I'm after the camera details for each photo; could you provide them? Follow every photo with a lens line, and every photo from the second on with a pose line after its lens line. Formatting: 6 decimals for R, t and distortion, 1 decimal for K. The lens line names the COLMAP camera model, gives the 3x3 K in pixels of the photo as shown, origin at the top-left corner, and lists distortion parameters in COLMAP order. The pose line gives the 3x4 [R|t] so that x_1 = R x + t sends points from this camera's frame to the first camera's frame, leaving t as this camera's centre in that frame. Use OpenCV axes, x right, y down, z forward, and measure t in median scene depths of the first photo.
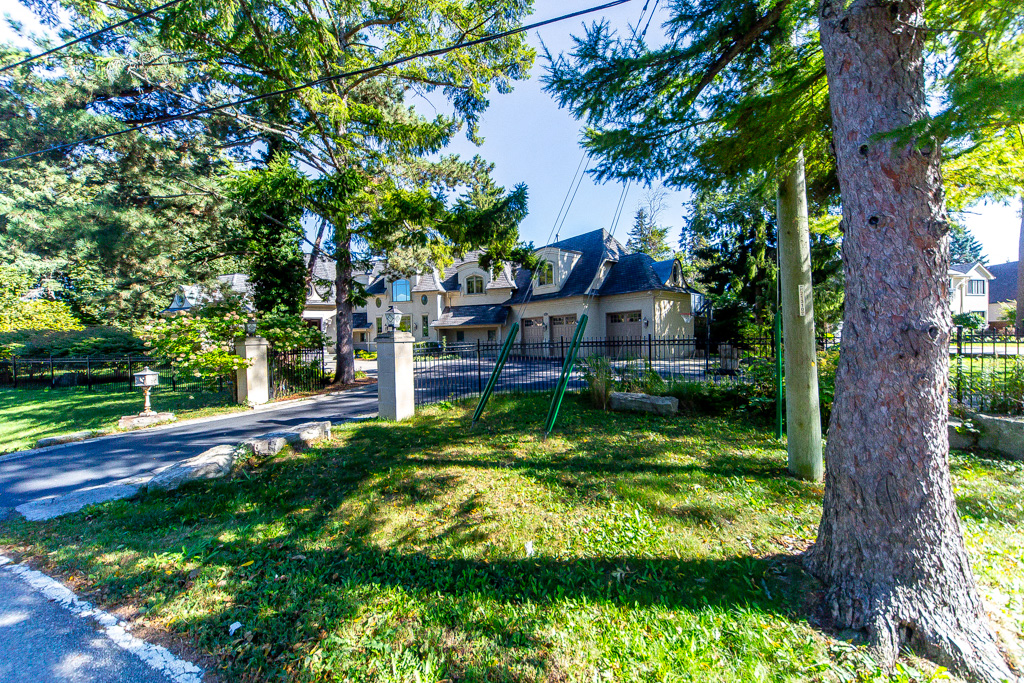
lens RADIAL K [[330.4, 0, 512.0], [0, 330.4, 341.5], [0, 0, 1]] dist [0.000237, 0.000002]
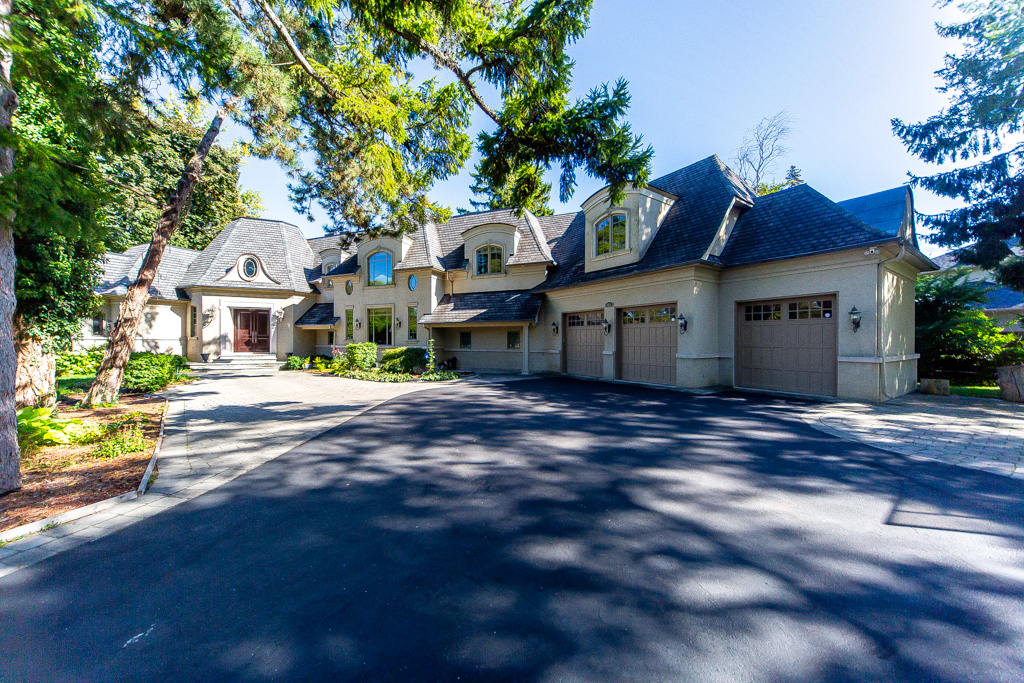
lens RADIAL K [[330.4, 0, 512.0], [0, 330.4, 341.5], [0, 0, 1]] dist [0.000237, 0.000002]
pose [[0.996367, 0.025428, -0.081279, -0.013214], [-0.026519, 0.999572, -0.012374, -0.007726], [0.080929, 0.014485, 0.996615, 0.375687]]
